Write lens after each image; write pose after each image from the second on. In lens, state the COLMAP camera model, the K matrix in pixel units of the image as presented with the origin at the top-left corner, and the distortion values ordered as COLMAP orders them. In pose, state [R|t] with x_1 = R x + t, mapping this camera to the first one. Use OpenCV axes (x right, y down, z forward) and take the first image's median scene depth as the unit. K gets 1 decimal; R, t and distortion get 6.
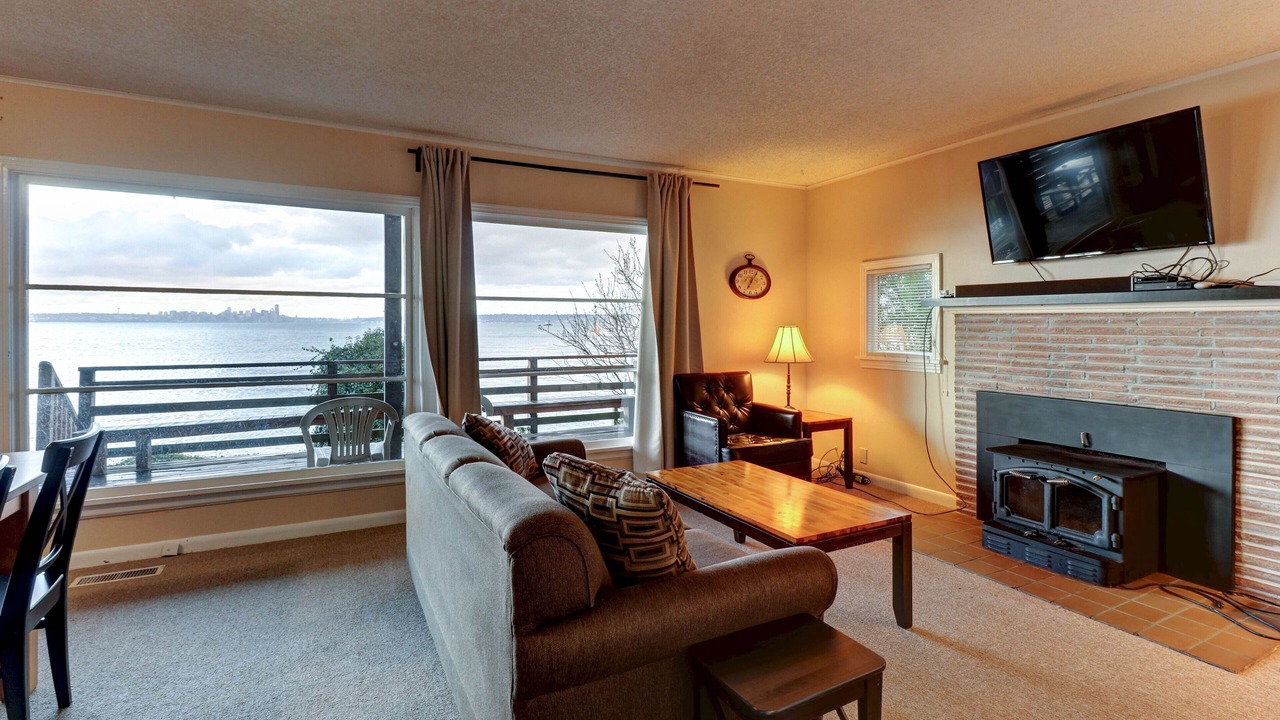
lens RADIAL K [[616.3, 0, 662.2], [0, 616.3, 321.9], [0, 0, 1]] dist [0.014064, -0.010951]
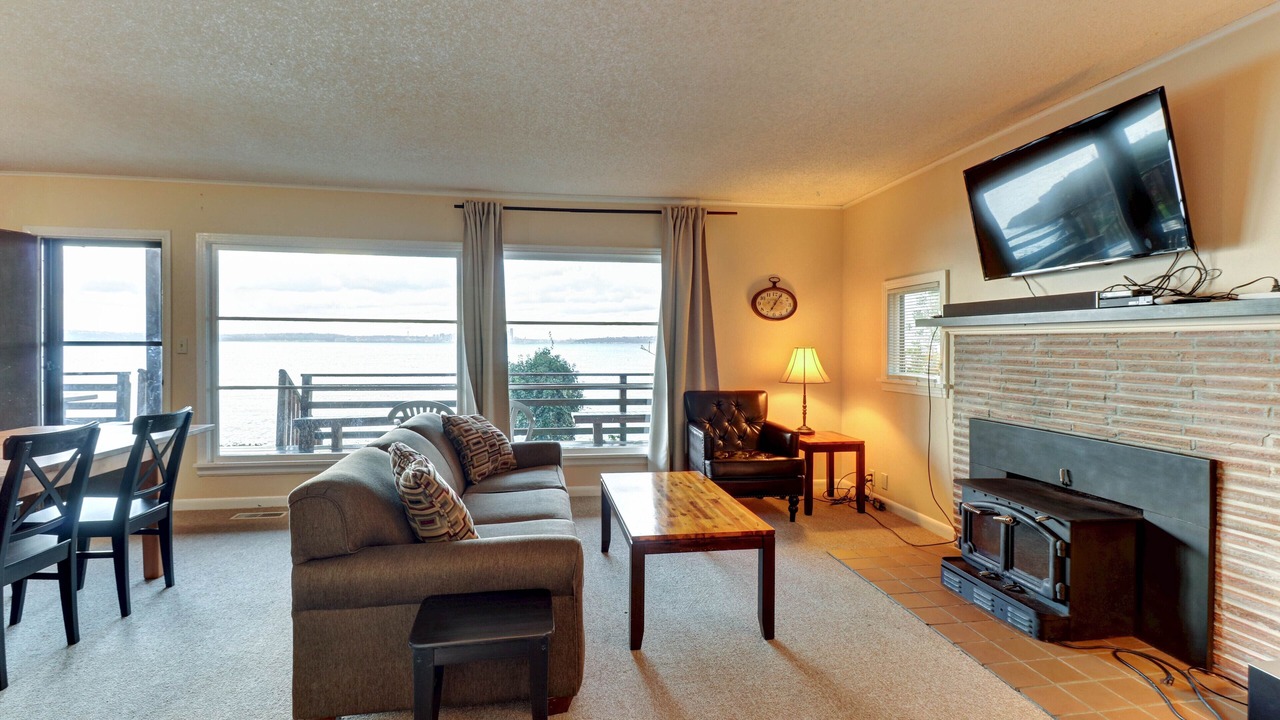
lens RADIAL K [[584.3, 0, 634.8], [0, 584.3, 346.3], [0, 0, 1]] dist [0.018367, -0.011233]
pose [[0.939684, 0.004541, -0.342015, 0.357222], [-0.002366, 0.999974, 0.006779, -0.000244], [0.342037, -0.005561, 0.939670, 0.003663]]
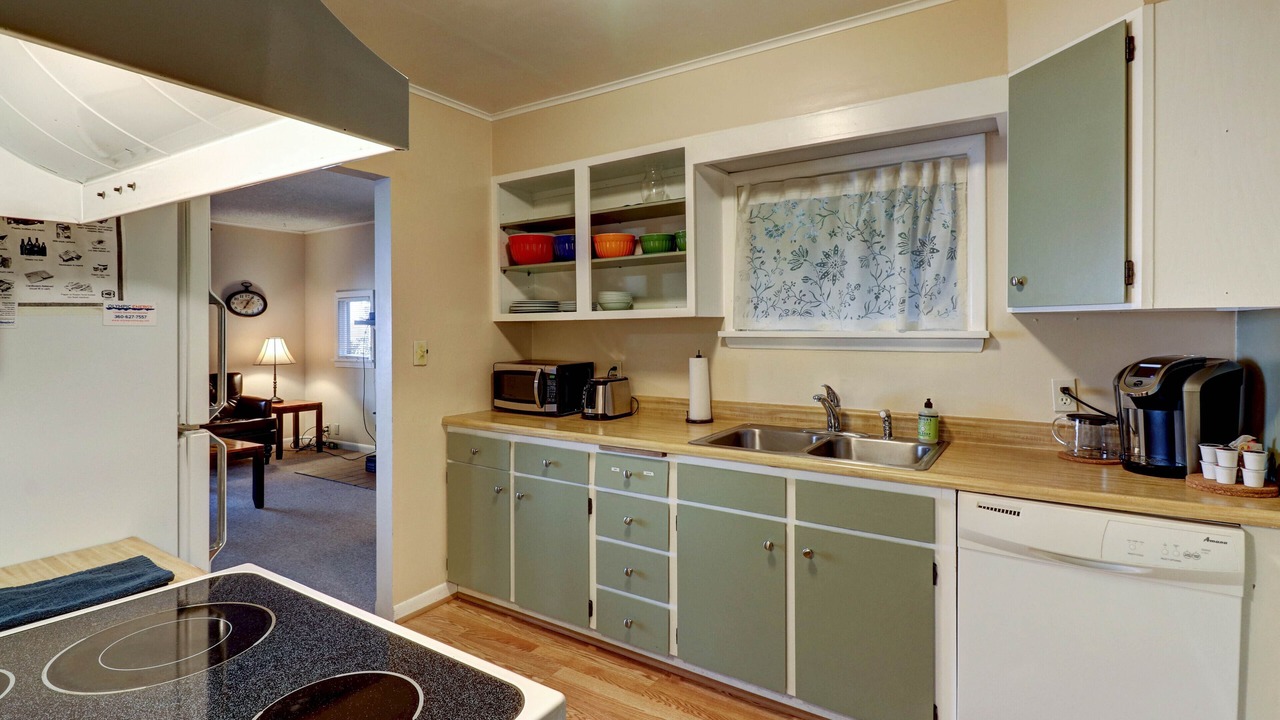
lens RADIAL K [[616.3, 0, 638.4], [0, 616.3, 334.9], [0, 0, 1]] dist [0.014064, -0.010951]
pose [[0.884052, -0.003692, 0.467374, 0.363136], [-0.001469, 0.999942, 0.010678, -0.019507], [-0.467387, -0.010127, 0.883995, -0.748292]]
